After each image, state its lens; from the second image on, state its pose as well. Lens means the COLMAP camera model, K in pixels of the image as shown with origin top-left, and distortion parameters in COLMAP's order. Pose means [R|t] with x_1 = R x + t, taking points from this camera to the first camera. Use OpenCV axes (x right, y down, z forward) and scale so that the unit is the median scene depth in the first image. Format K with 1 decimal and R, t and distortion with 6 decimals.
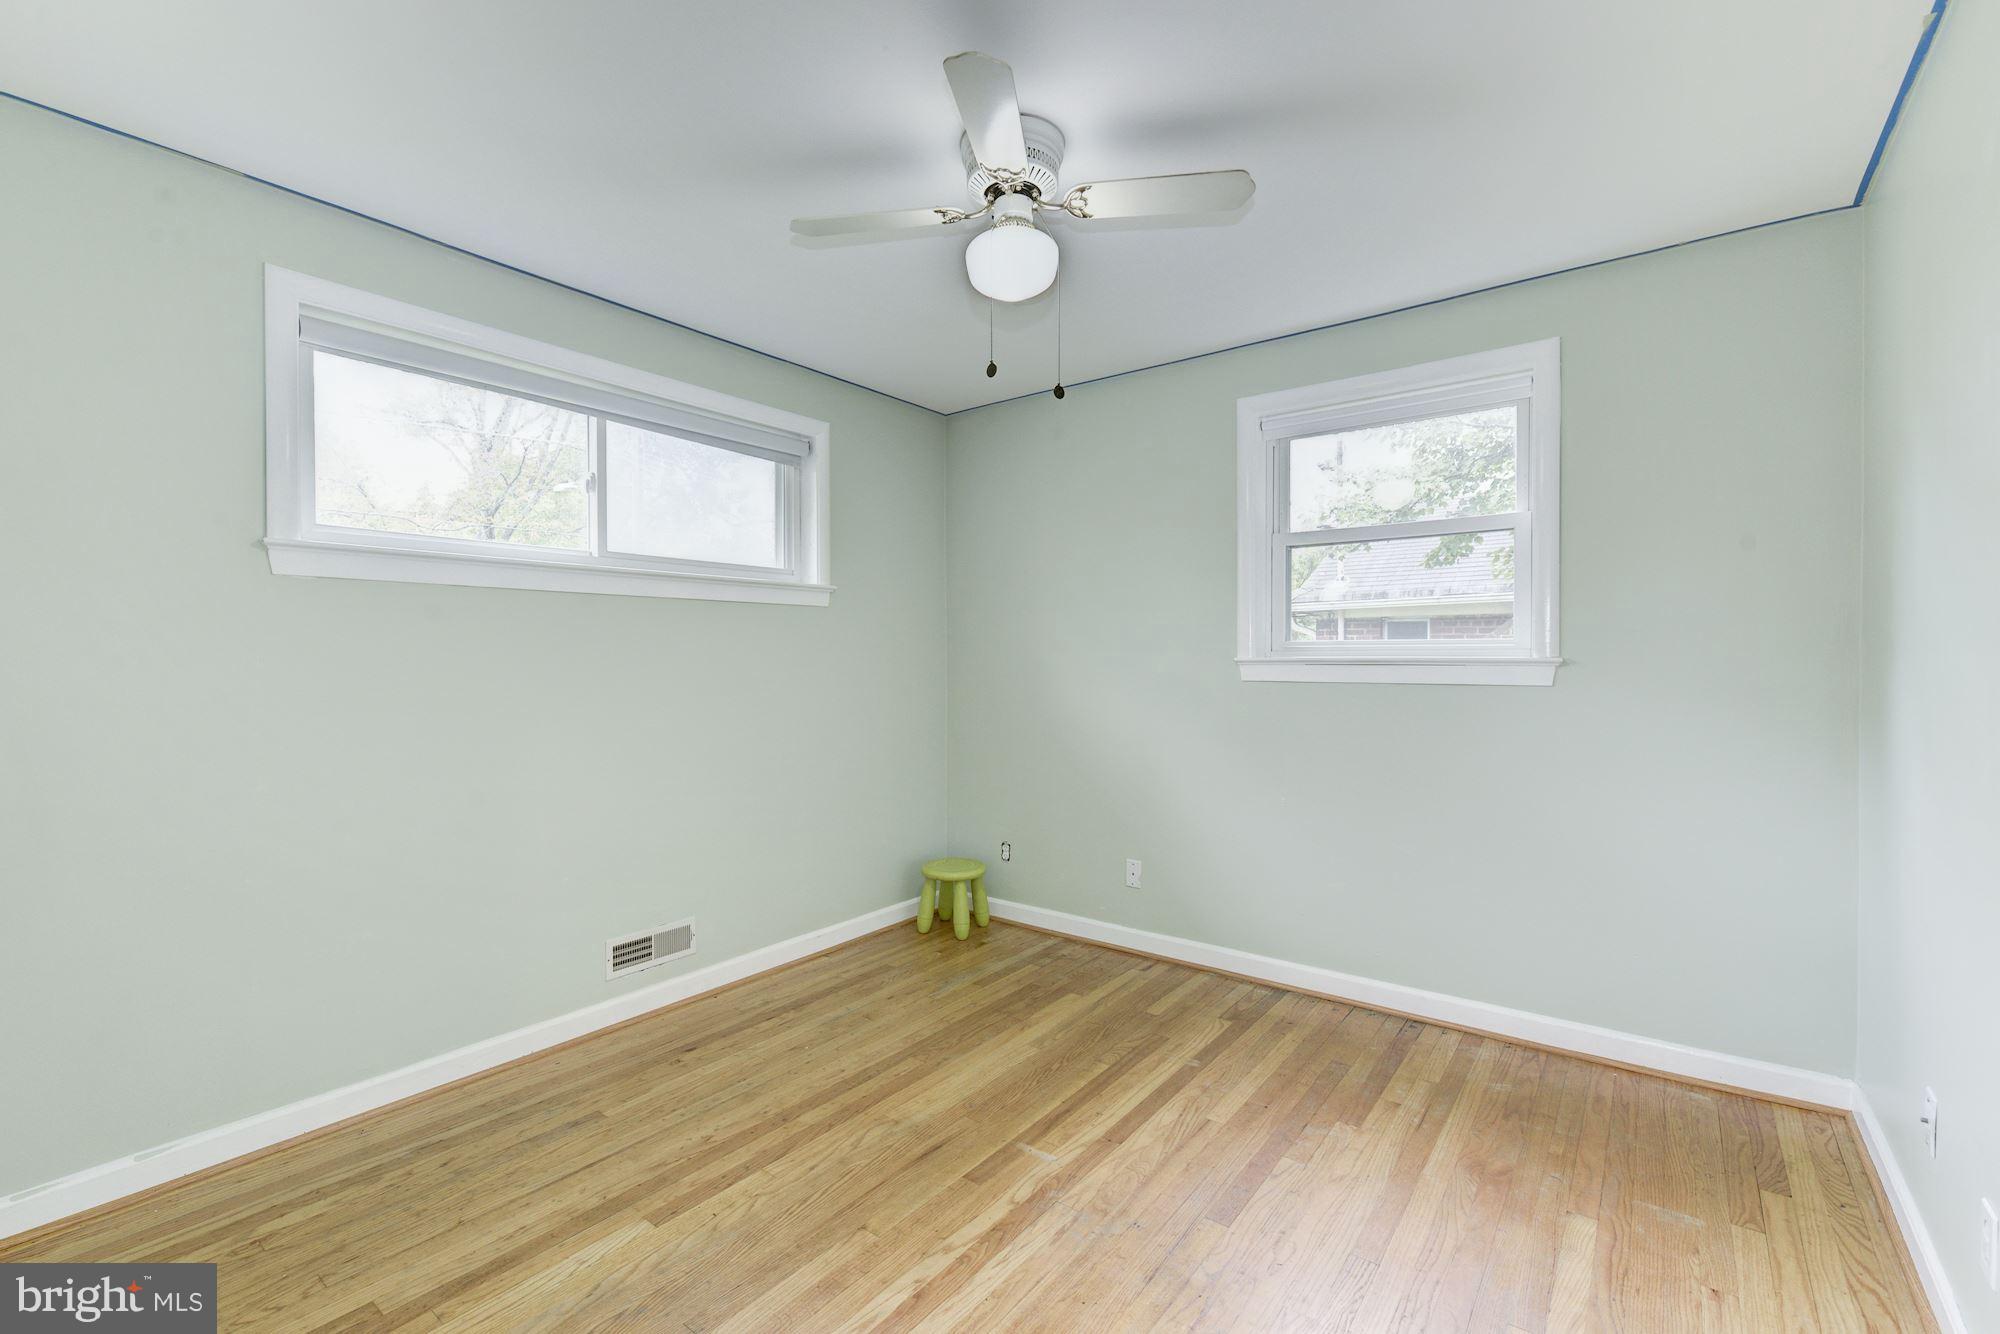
lens RADIAL K [[882.2, 0, 997.1], [0, 882.2, 658.1], [0, 0, 1]] dist [0.002432, -0.006793]
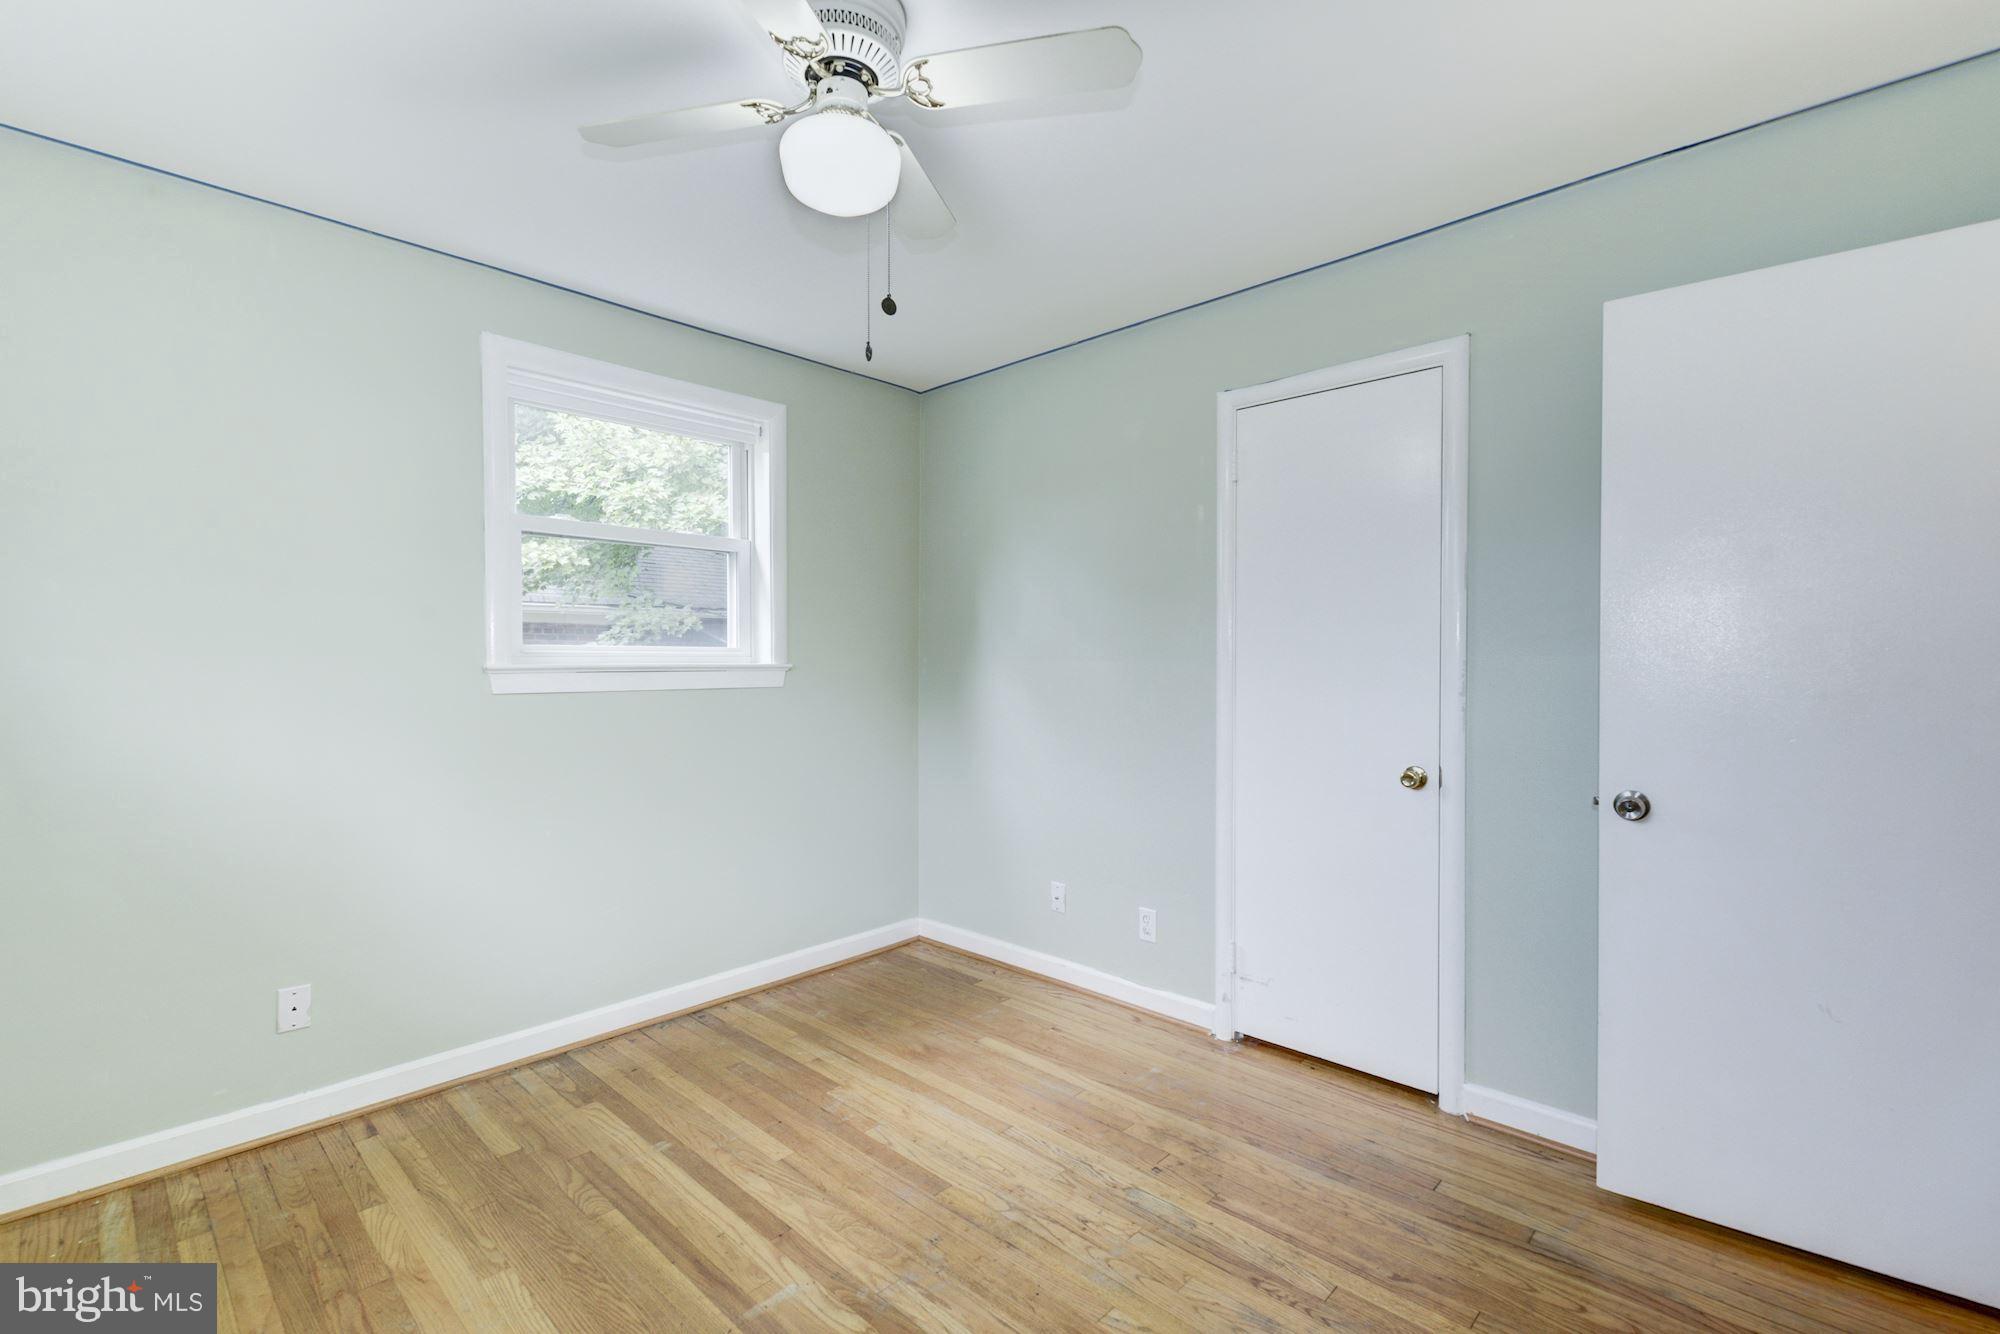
lens RADIAL K [[882.2, 0, 997.1], [0, 882.2, 658.1], [0, 0, 1]] dist [0.002432, -0.006793]
pose [[0.094810, -0.000632, 0.995495, -0.580332], [0.007537, 0.999972, -0.000083, -0.005985], [-0.995467, 0.007511, 0.094812, 0.589676]]
